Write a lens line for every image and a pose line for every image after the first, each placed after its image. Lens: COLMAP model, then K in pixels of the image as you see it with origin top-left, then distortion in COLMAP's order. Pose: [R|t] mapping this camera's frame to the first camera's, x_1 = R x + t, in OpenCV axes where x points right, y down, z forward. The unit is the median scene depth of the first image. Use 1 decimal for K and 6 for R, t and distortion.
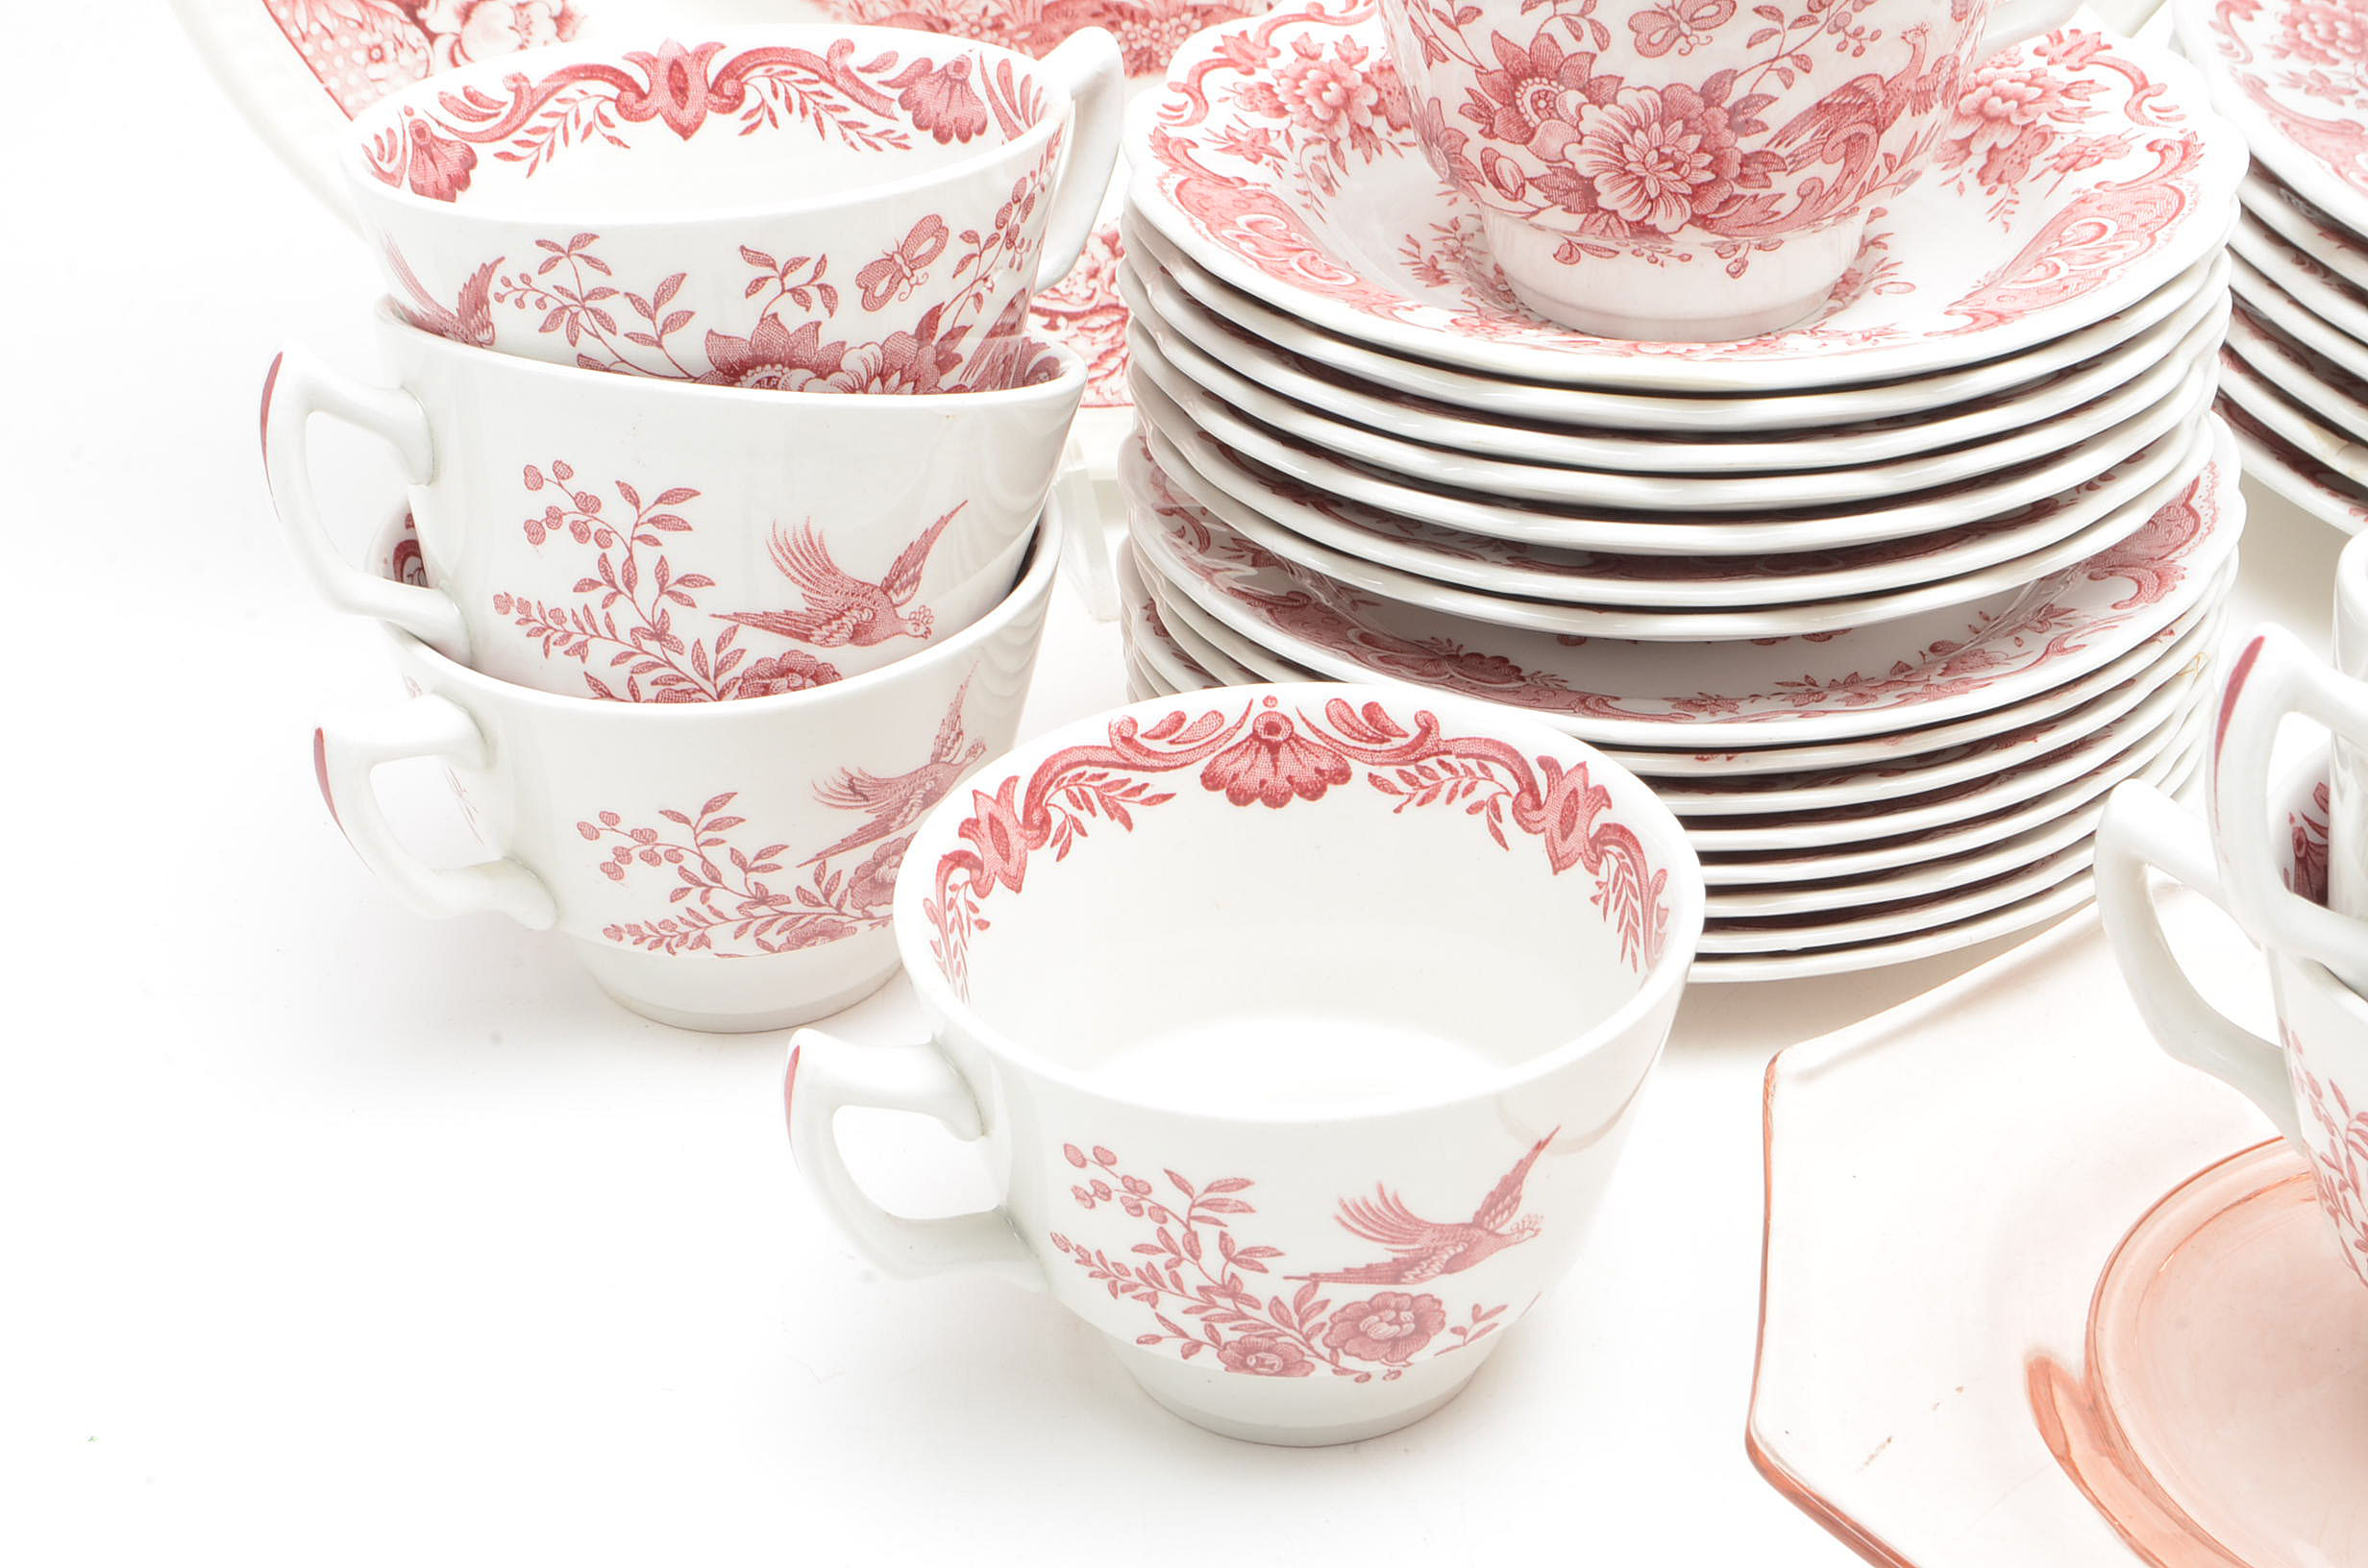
lens RADIAL K [[4235.9, 0, 1170.8], [0, 4235.9, 841.9], [0, 0, 1]] dist [-0.003914, 0.000000]
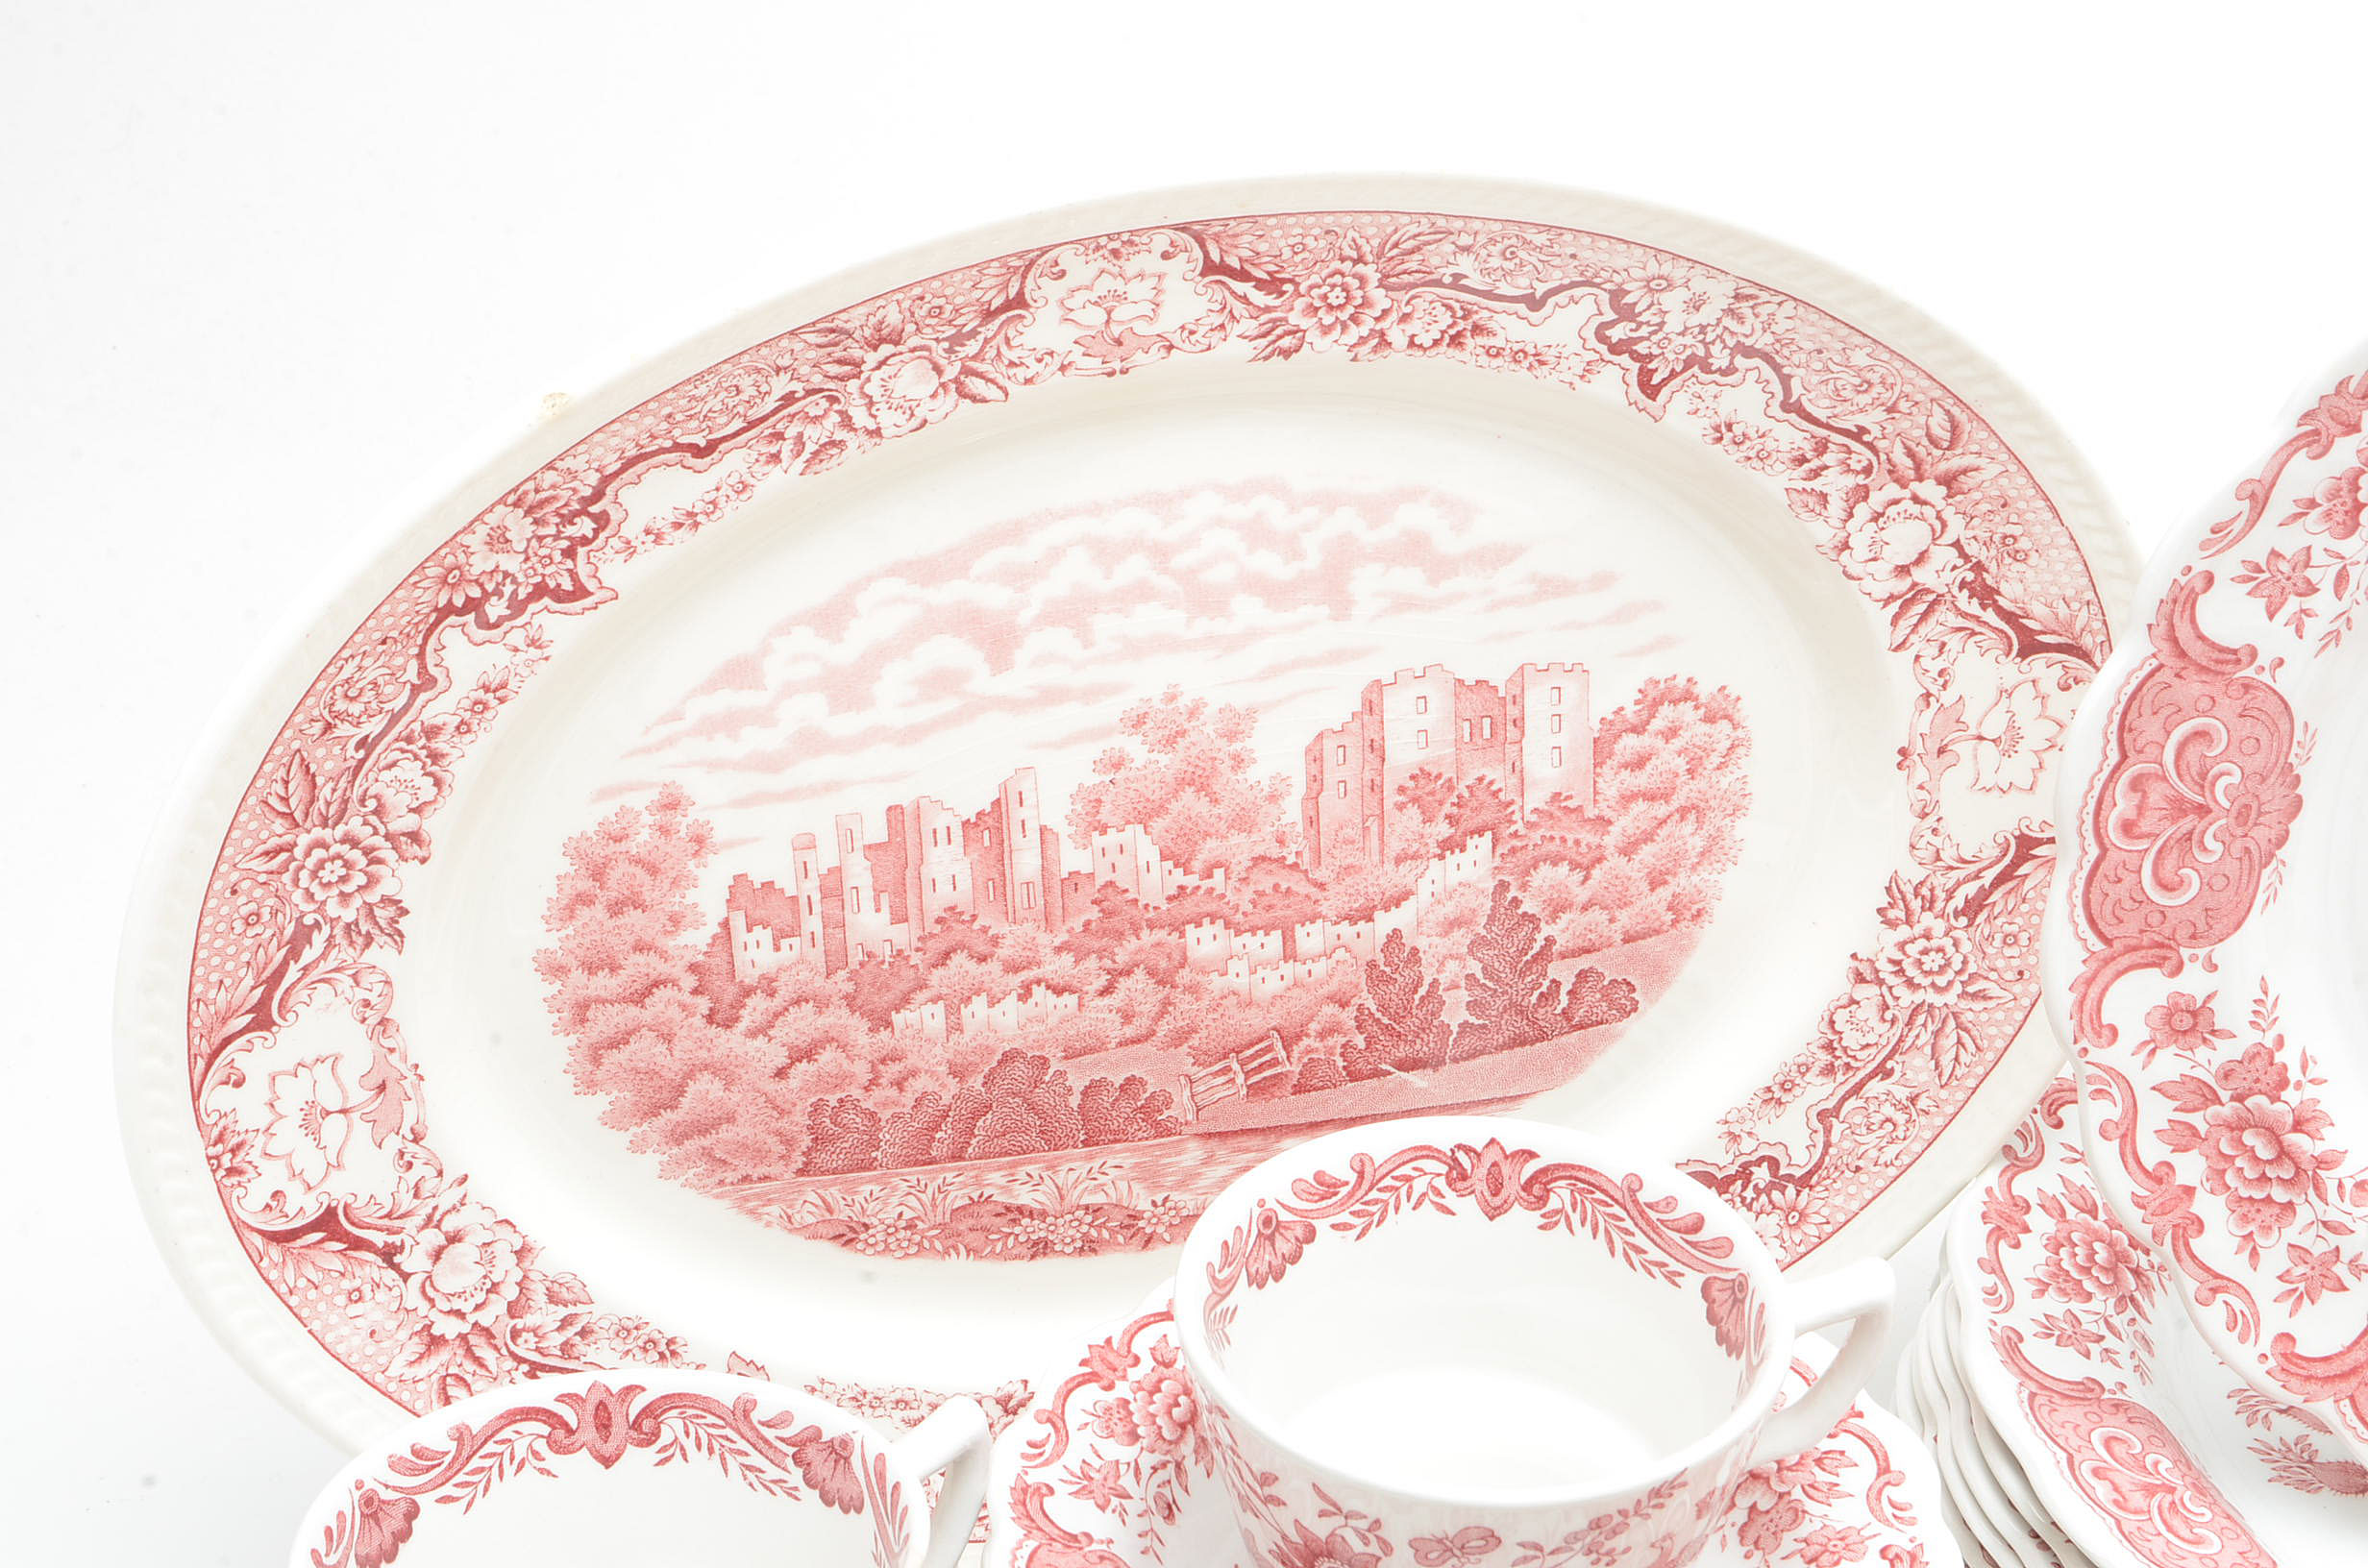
lens RADIAL K [[3864.0, 0, 1175.4], [0, 3864.0, 817.5], [0, 0, 1]] dist [-0.016457, 0.000000]
pose [[0.998653, 0.050871, -0.010233, 0.043164], [-0.051161, 0.998227, -0.030416, -0.336614], [0.008668, 0.030898, 0.999485, -0.051188]]
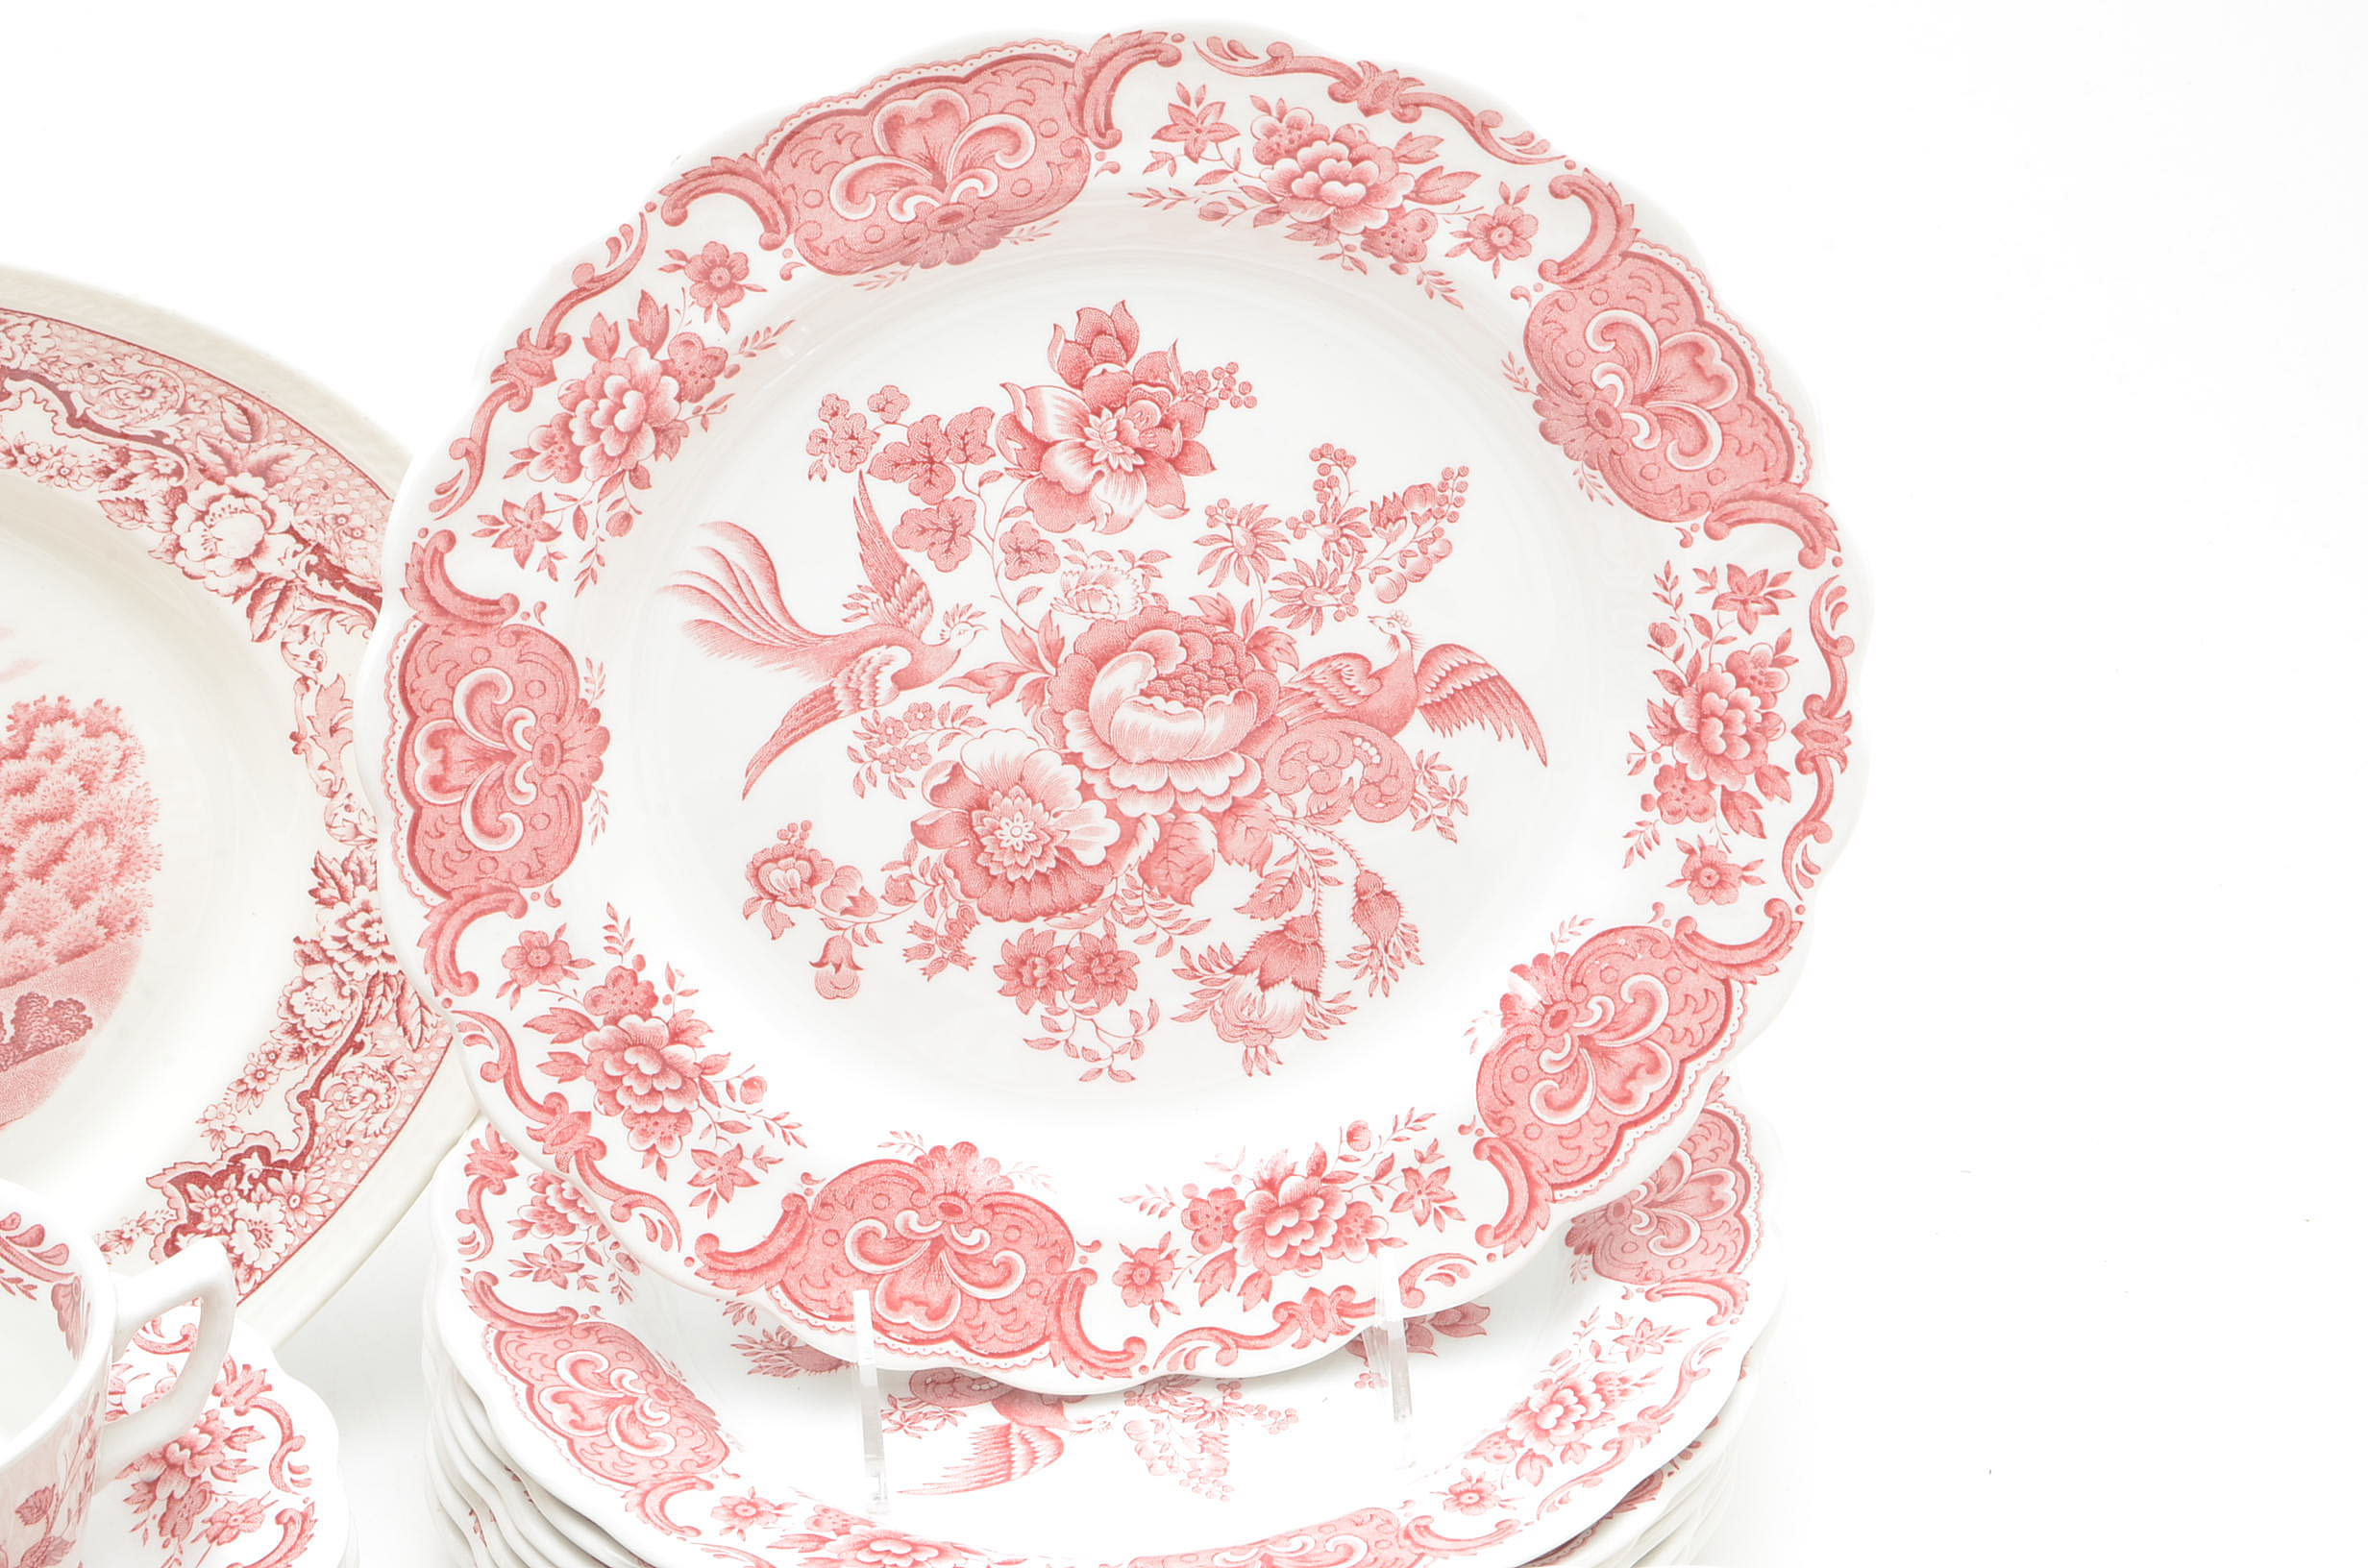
lens RADIAL K [[3864.0, 0, 1173.2], [0, 3864.0, 810.6], [0, 0, 1]] dist [-0.016457, 0.000000]
pose [[0.972835, -0.102942, 0.207352, 0.284396], [0.109071, 0.993865, -0.018316, -0.328174], [-0.204195, 0.040434, 0.978095, -0.111698]]
